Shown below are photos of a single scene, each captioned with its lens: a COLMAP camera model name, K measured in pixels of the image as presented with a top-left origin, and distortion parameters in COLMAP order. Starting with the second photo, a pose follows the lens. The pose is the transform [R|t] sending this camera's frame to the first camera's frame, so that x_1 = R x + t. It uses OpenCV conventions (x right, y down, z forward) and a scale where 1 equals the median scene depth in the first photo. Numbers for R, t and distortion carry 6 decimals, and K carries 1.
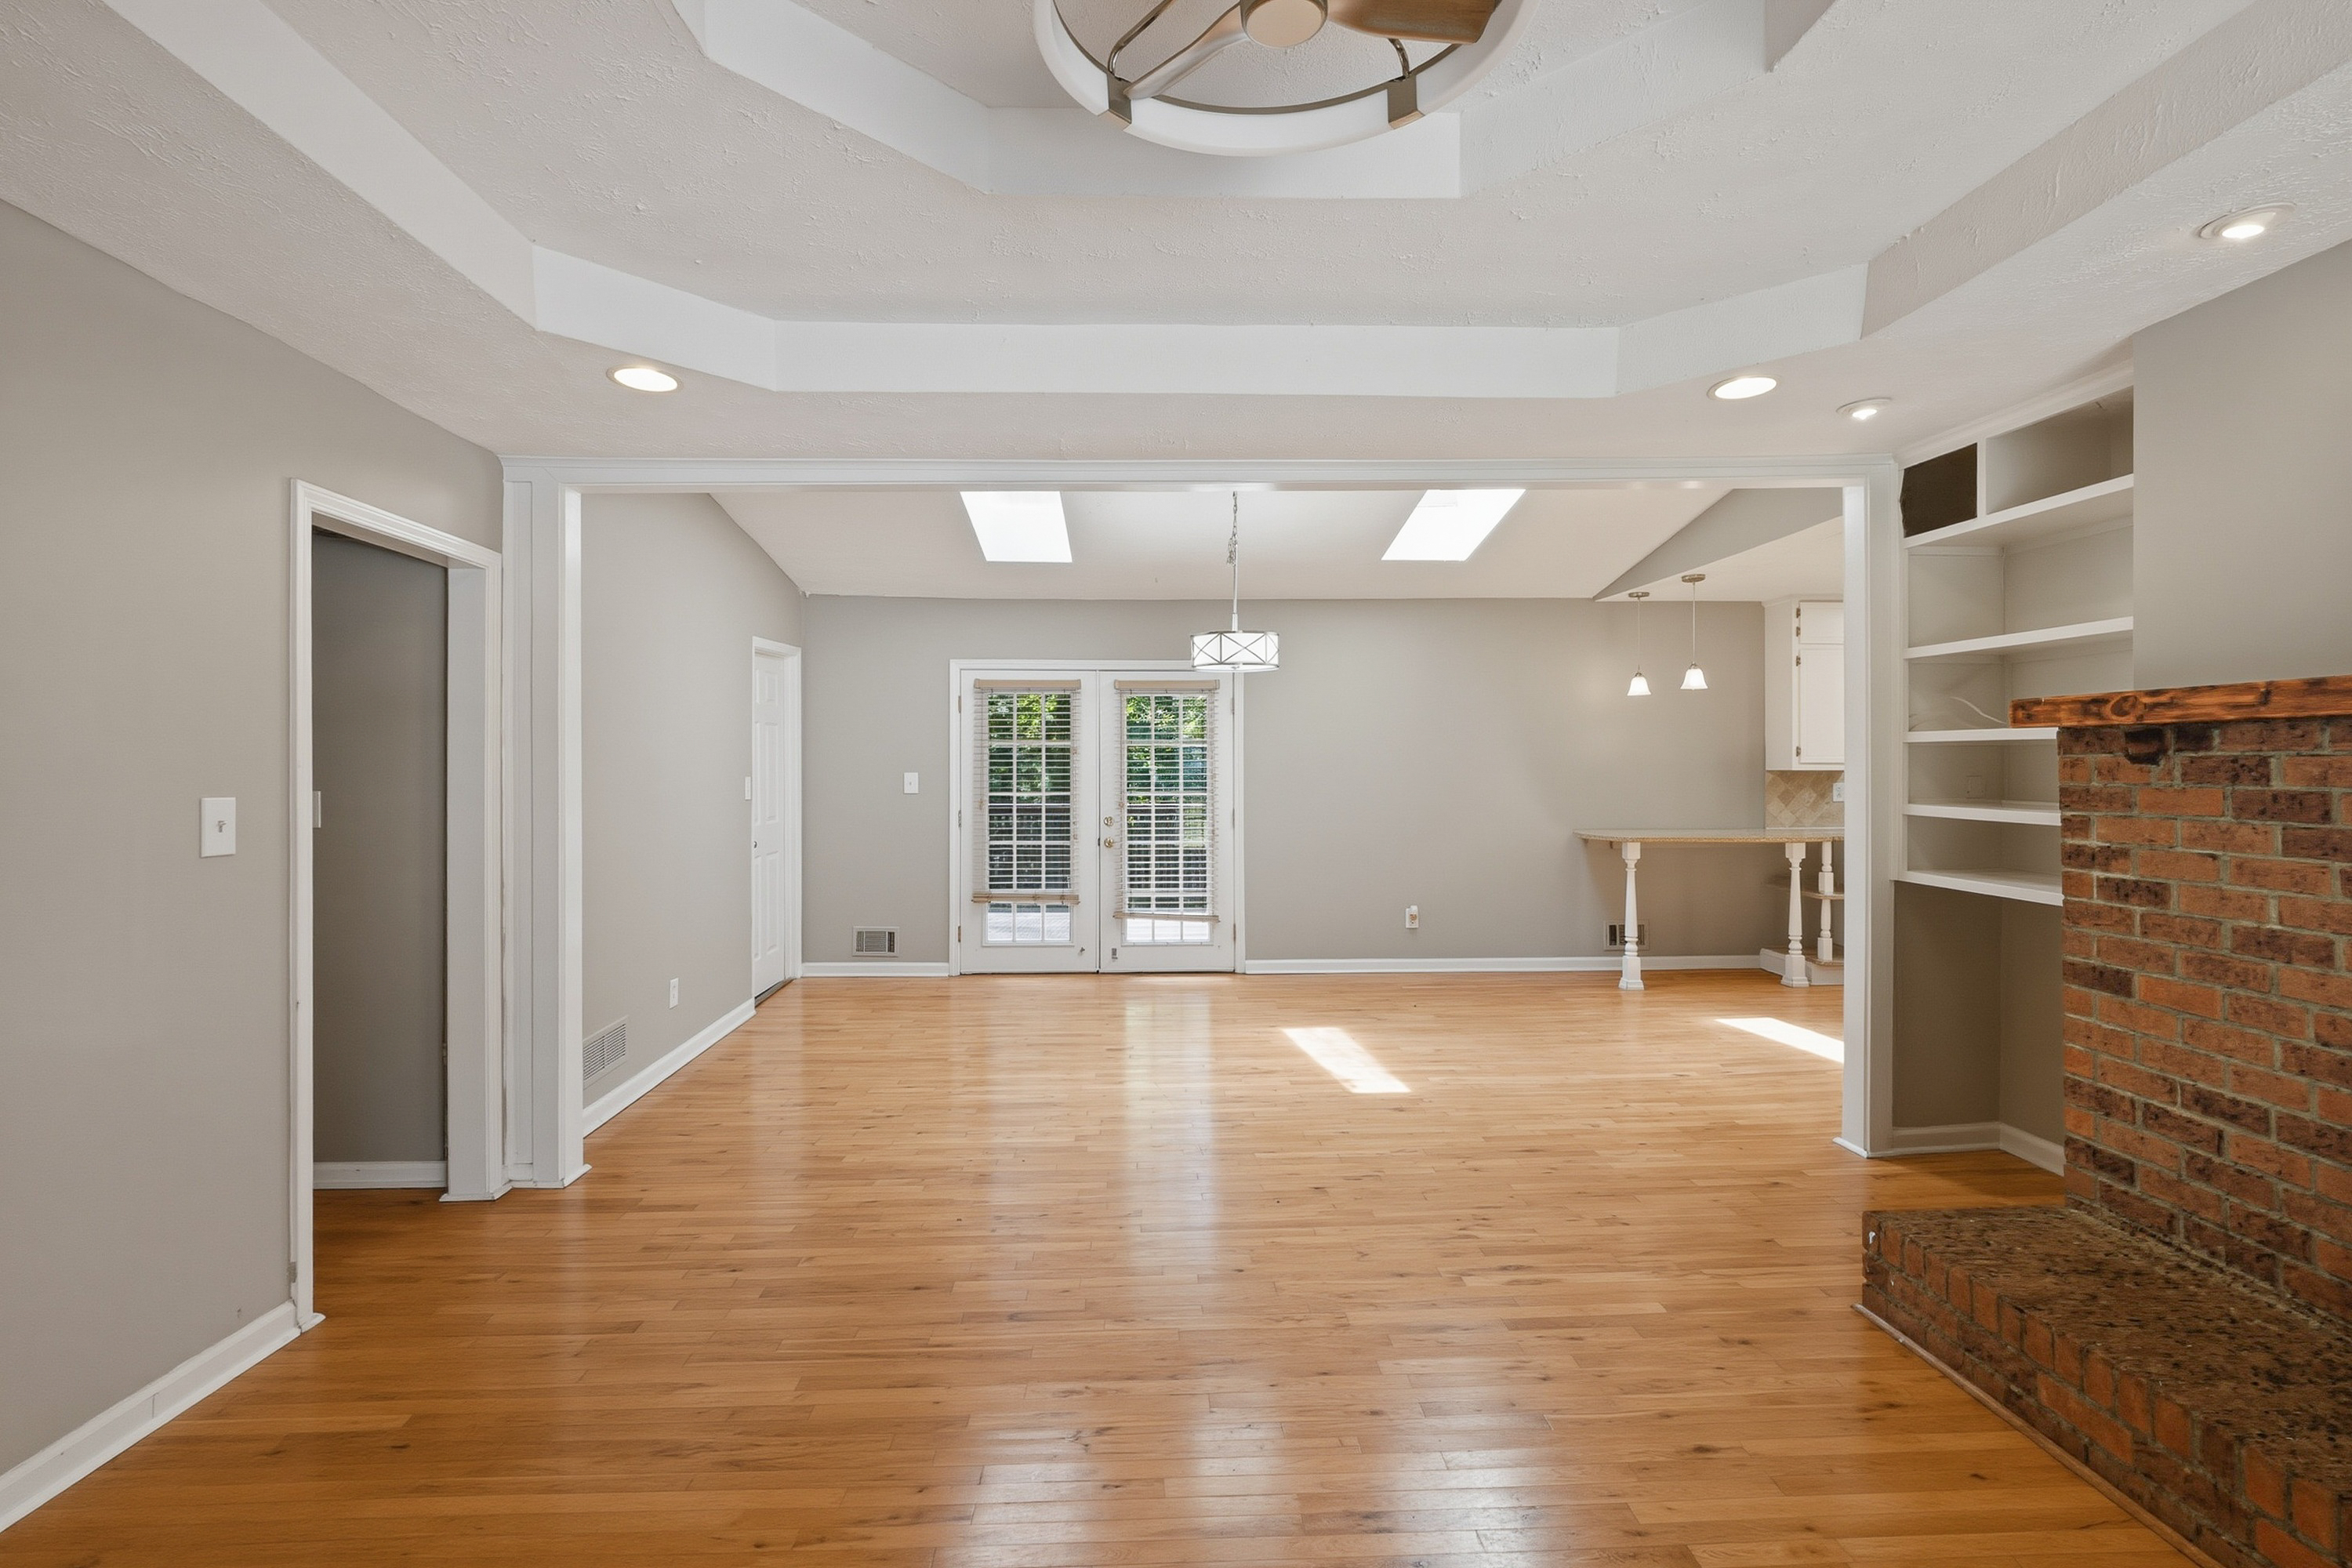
lens RADIAL K [[1084.5, 0, 1170.9], [0, 1084.5, 745.6], [0, 0, 1]] dist [-0.003636, -0.000369]
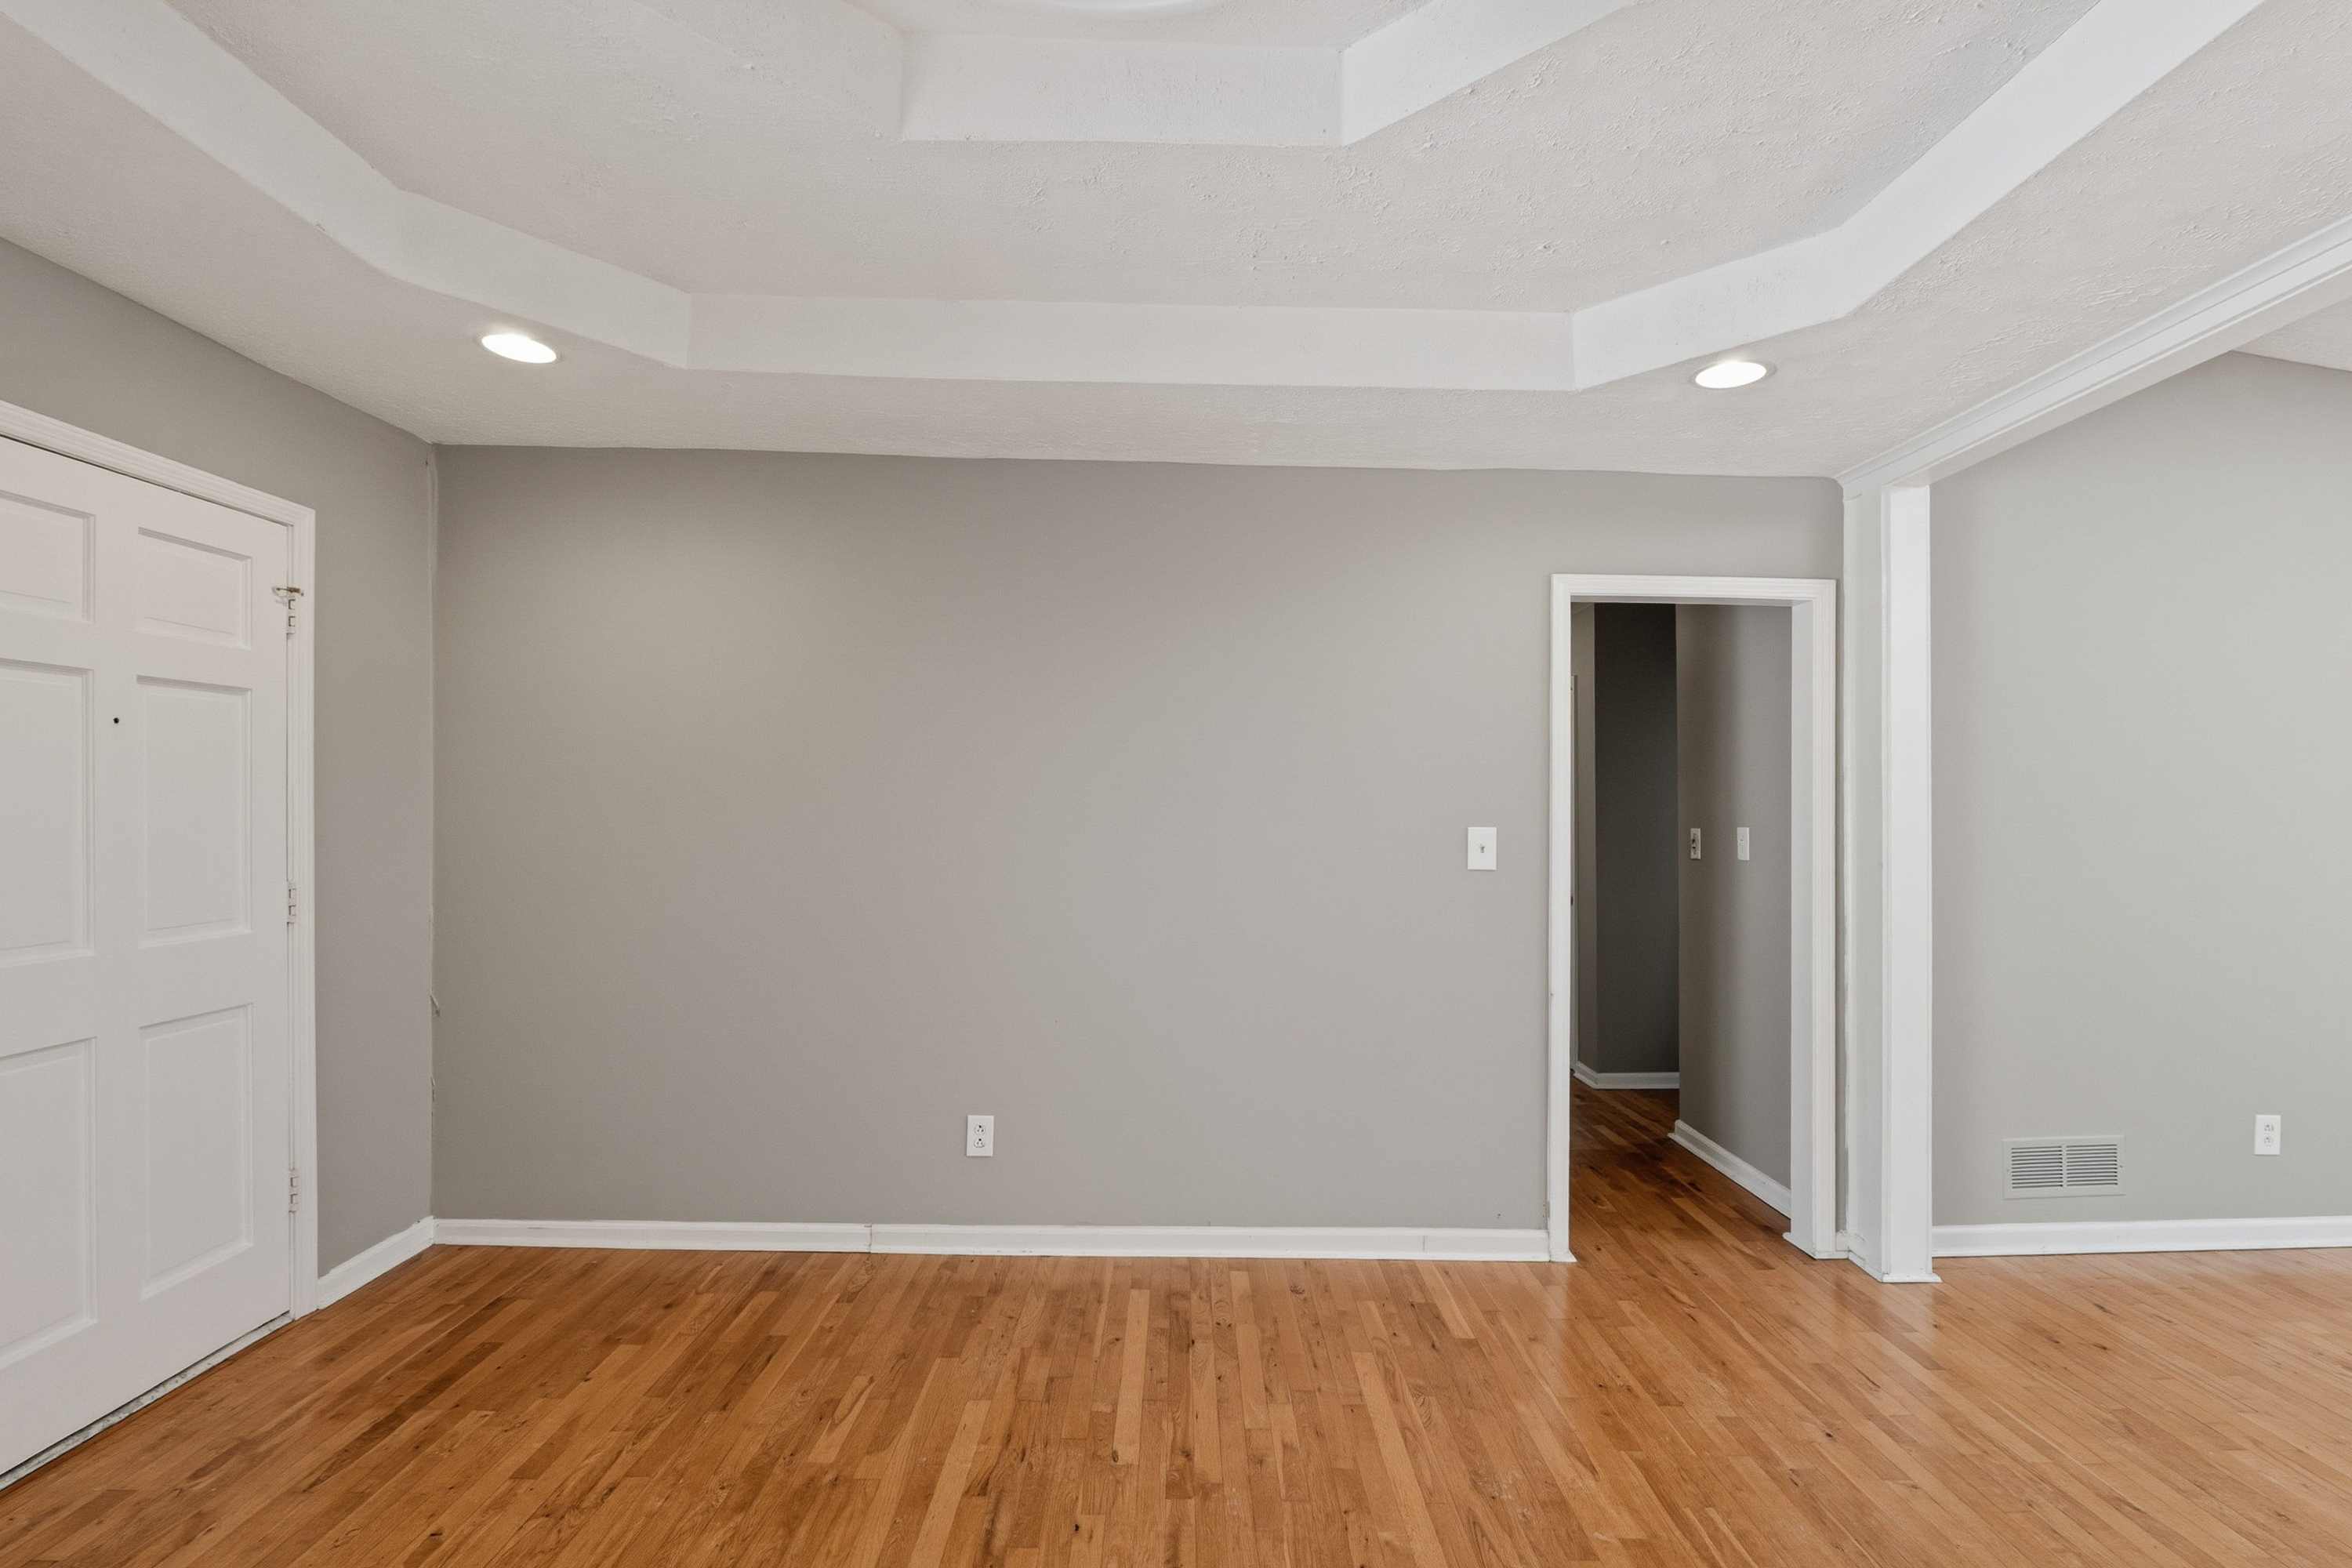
lens RADIAL K [[1099.6, 0, 1182.1], [0, 1099.6, 803.1], [0, 0, 1]] dist [-0.000296, -0.000200]
pose [[0.005840, 0.004871, -0.999971, 0.436061], [0.012772, 0.999906, 0.004945, 0.005772], [0.999901, -0.012801, 0.005777, 0.555283]]
